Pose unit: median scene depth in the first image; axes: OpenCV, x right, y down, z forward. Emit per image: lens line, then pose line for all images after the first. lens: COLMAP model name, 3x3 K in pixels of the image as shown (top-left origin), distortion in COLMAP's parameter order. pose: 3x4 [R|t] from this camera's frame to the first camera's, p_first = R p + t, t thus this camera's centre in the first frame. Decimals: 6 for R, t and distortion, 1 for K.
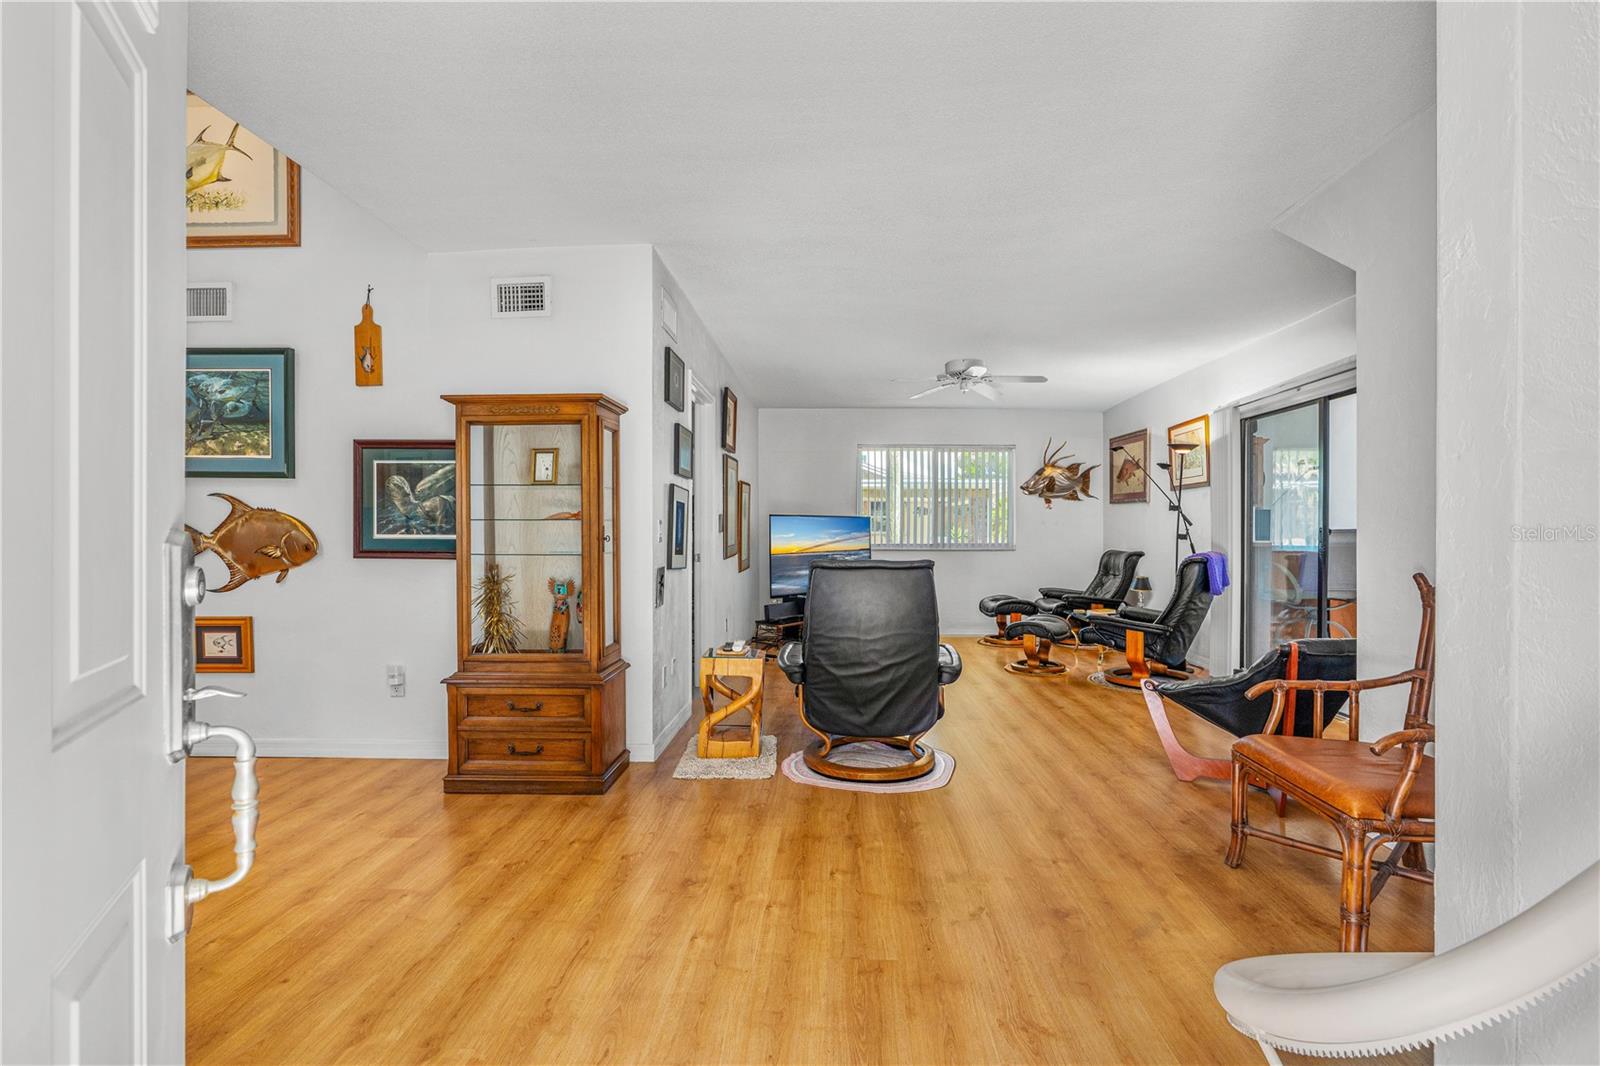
lens RADIAL K [[722.5, 0, 805.3], [0, 722.5, 532.3], [0, 0, 1]] dist [0.012422, 0.000106]
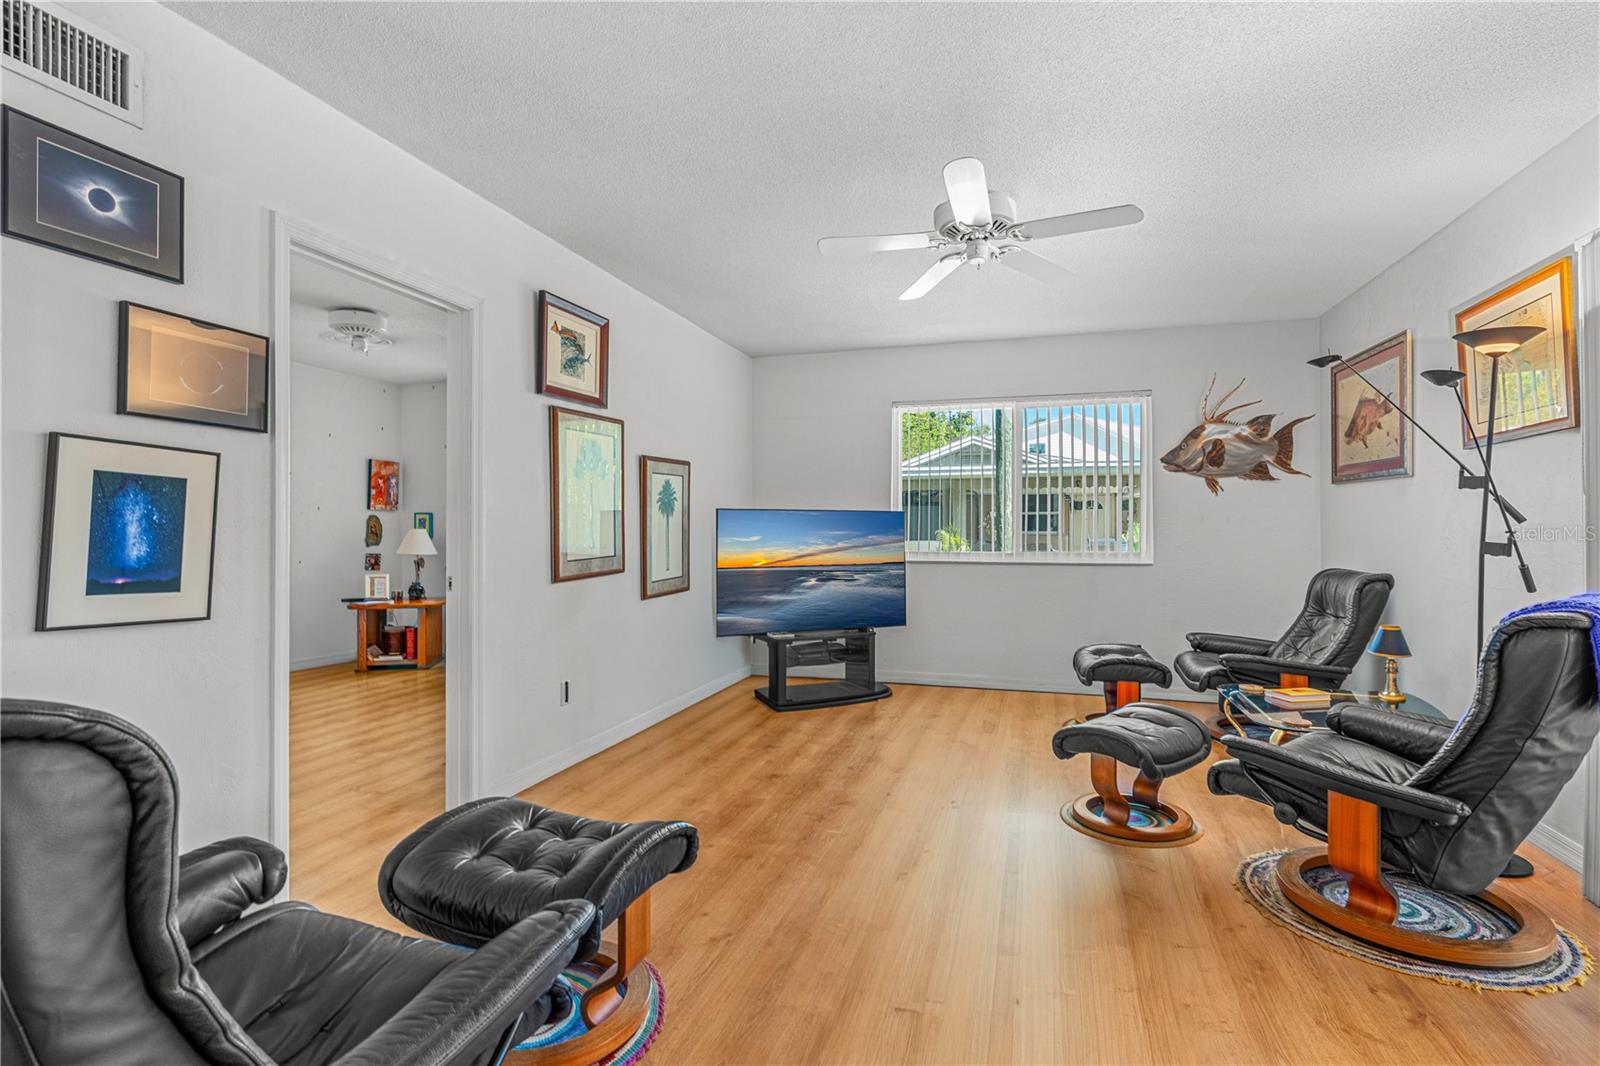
lens RADIAL K [[719.9, 0, 800.2], [0, 719.9, 528.5], [0, 0, 1]] dist [0.007997, -0.000491]
pose [[0.961235, -0.002358, -0.275719, 0.199379], [0.001455, 0.999993, -0.003479, -0.004119], [0.275726, 0.002943, 0.961232, 0.389986]]
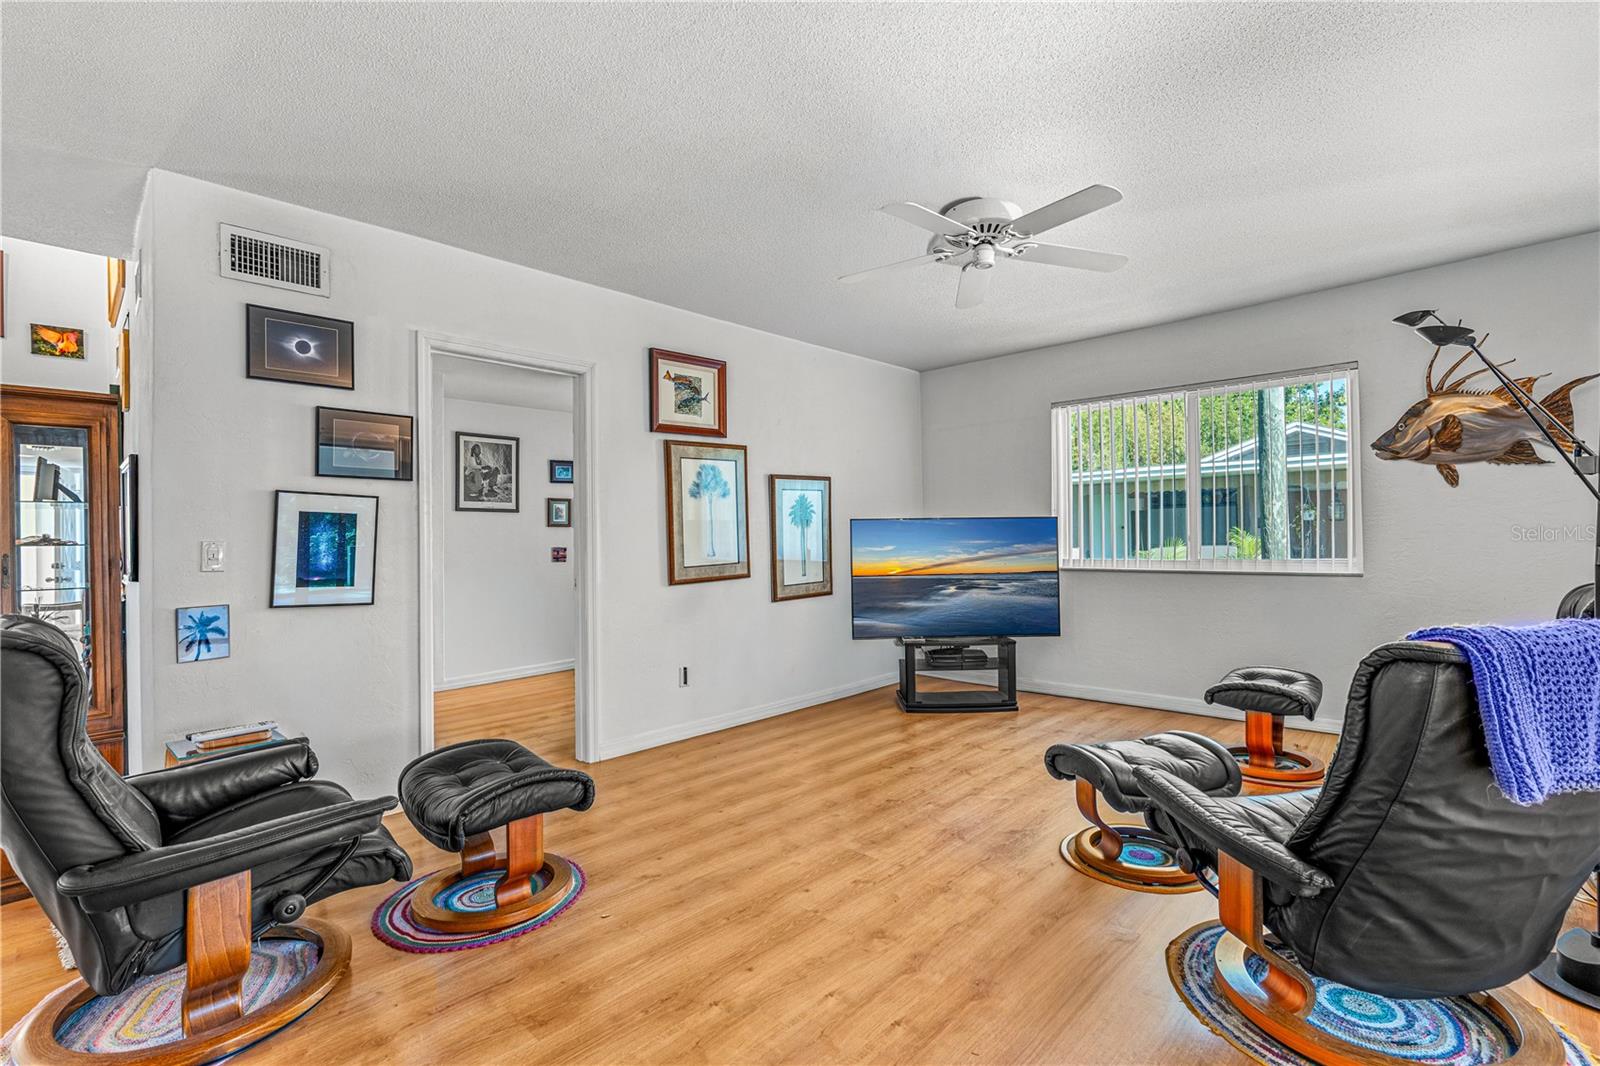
lens RADIAL K [[708.2, 0, 811.8], [0, 708.2, 532.4], [0, 0, 1]] dist [-0.001383, 0.000044]
pose [[0.751039, -0.018207, -0.660006, 0.372428], [0.013972, 0.999834, -0.011683, -0.004611], [0.660110, -0.000447, 0.751169, 0.450205]]
